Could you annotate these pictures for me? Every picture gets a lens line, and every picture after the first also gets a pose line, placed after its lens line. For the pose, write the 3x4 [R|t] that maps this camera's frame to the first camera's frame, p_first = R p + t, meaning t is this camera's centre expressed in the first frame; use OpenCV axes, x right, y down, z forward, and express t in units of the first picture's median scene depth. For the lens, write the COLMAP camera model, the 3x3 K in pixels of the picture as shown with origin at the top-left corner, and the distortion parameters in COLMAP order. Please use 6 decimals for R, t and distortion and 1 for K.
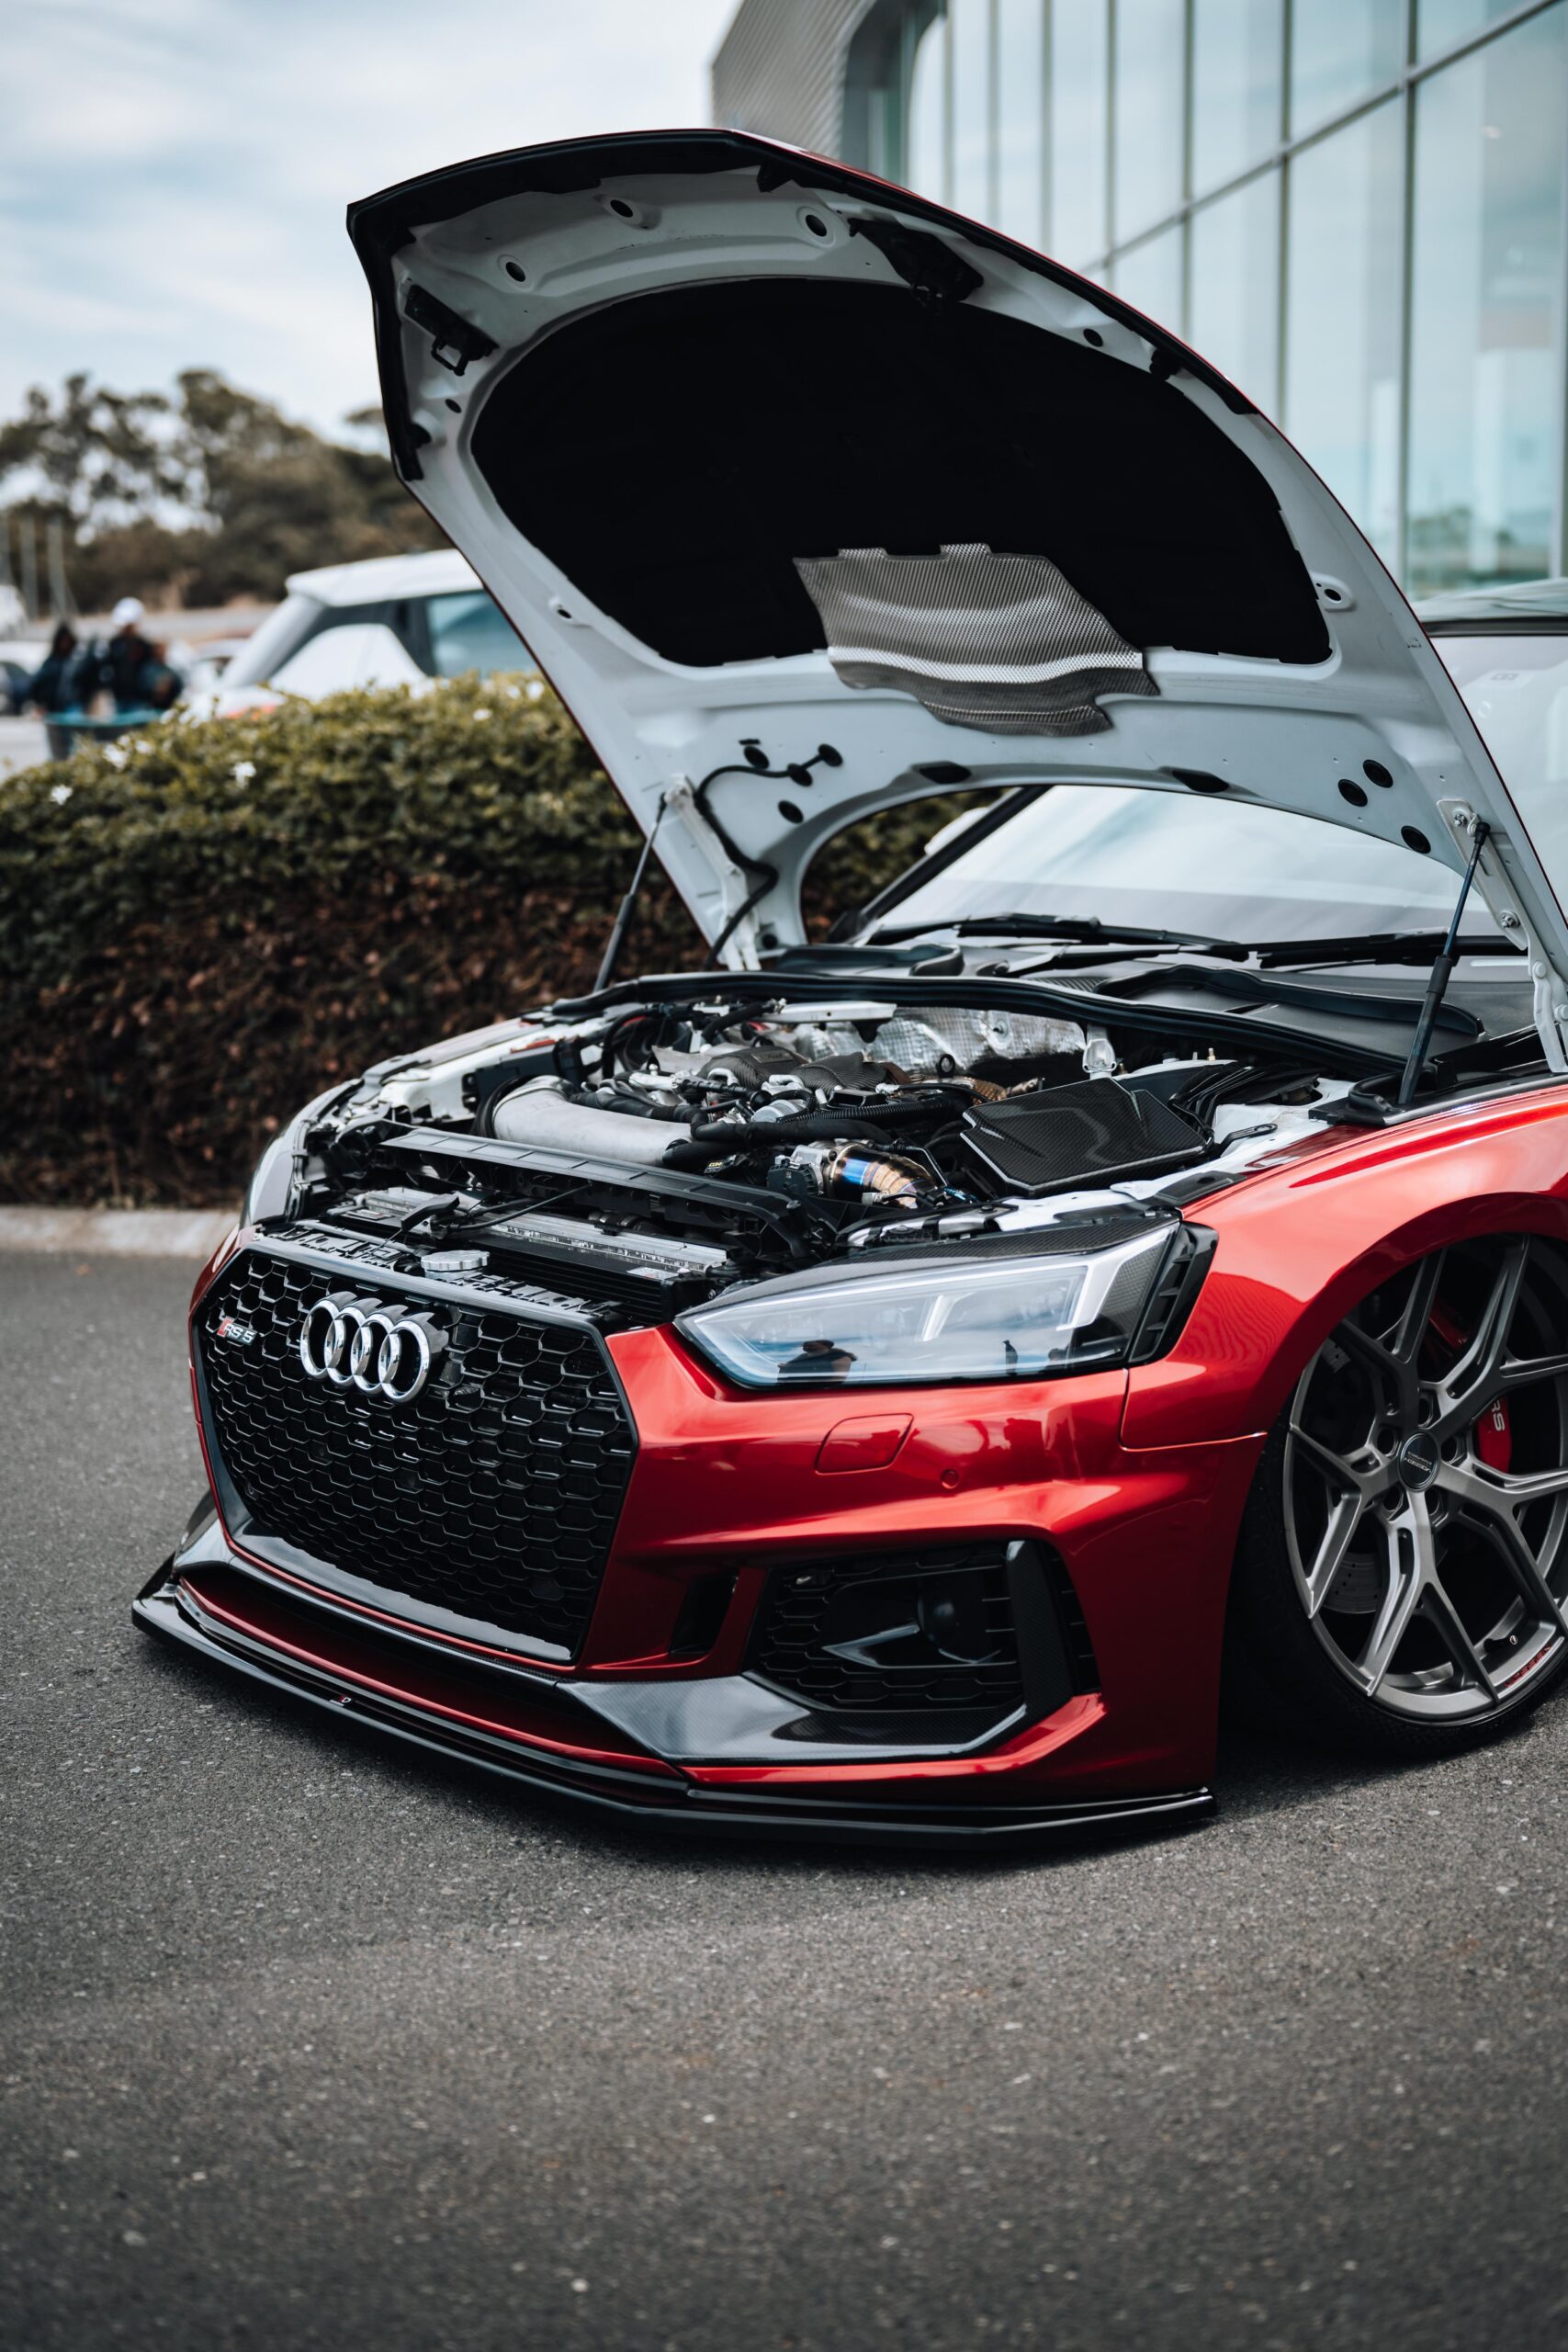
lens RADIAL K [[3620.2, 0, 785.3], [0, 3620.2, 1256.5], [0, 0, 1]] dist [-0.008058, 0.034580]
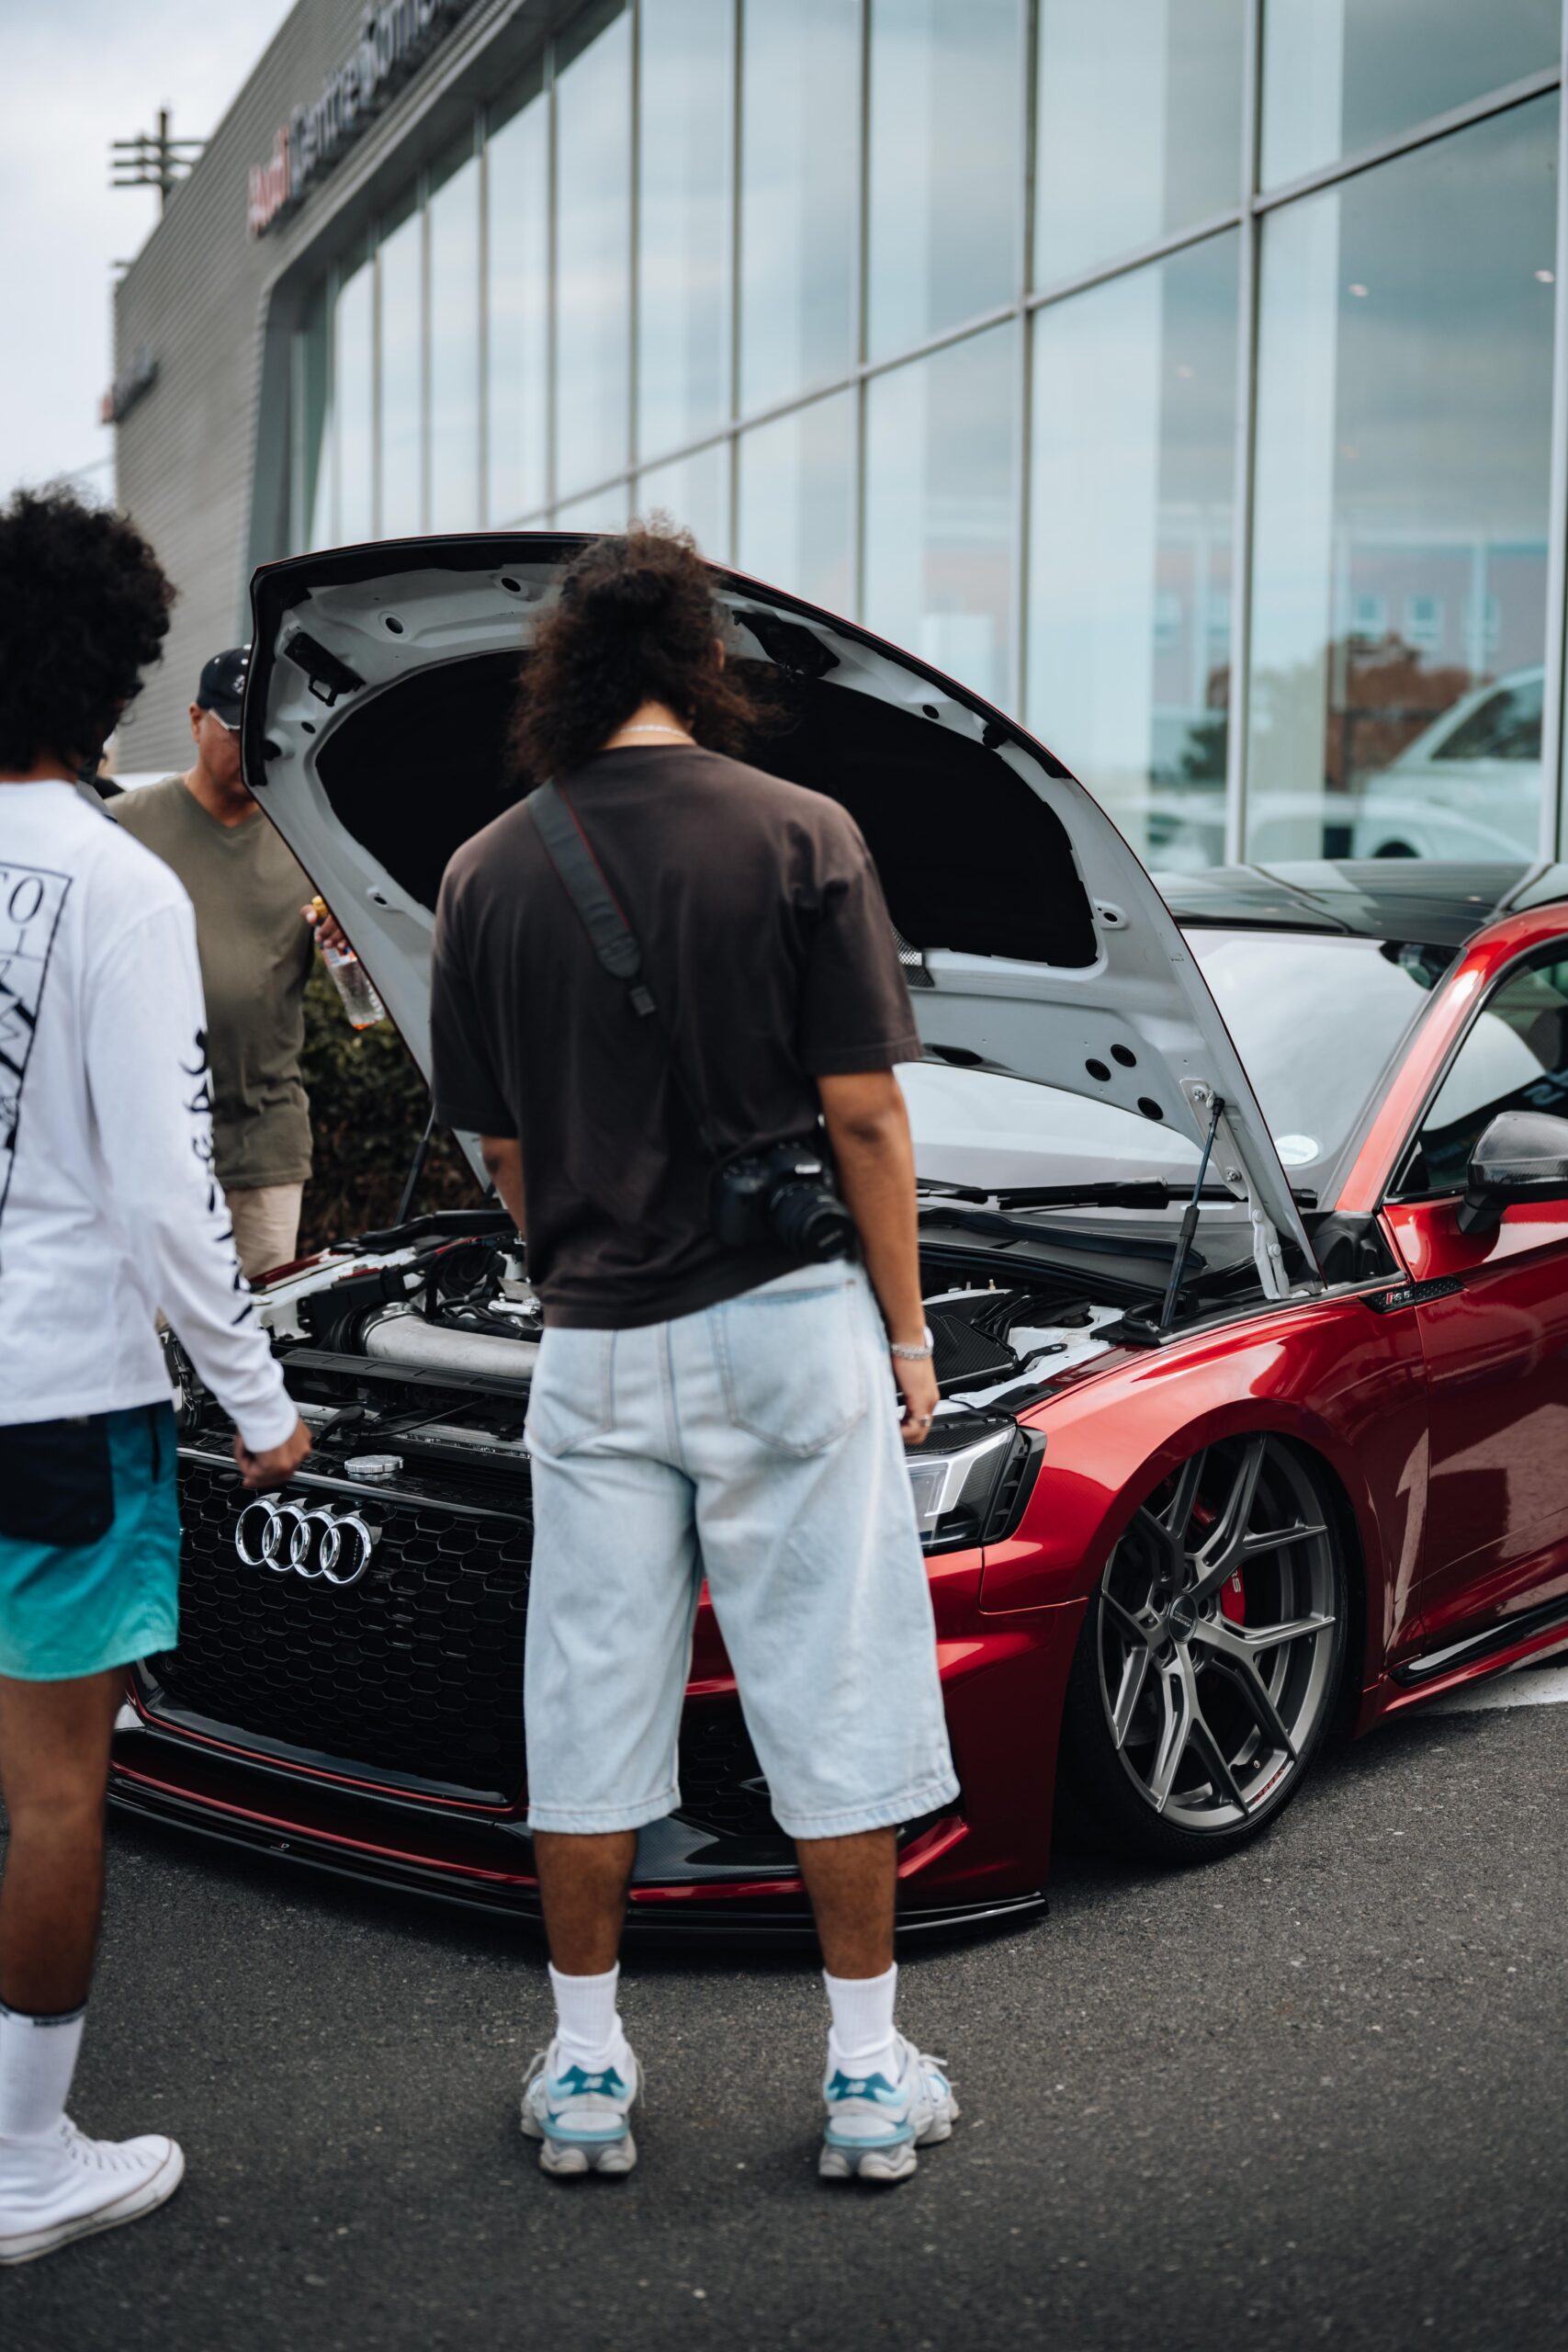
lens RADIAL K [[3544.5, 0, 766.0], [0, 3544.5, 1180.0], [0, 0, 1]] dist [-0.006589, 0.026671]
pose [[0.984192, 0.000701, 0.177105, -0.172943], [0.012055, 0.997408, -0.070939, -0.007872], [-0.176696, 0.071952, 0.981632, -0.158493]]
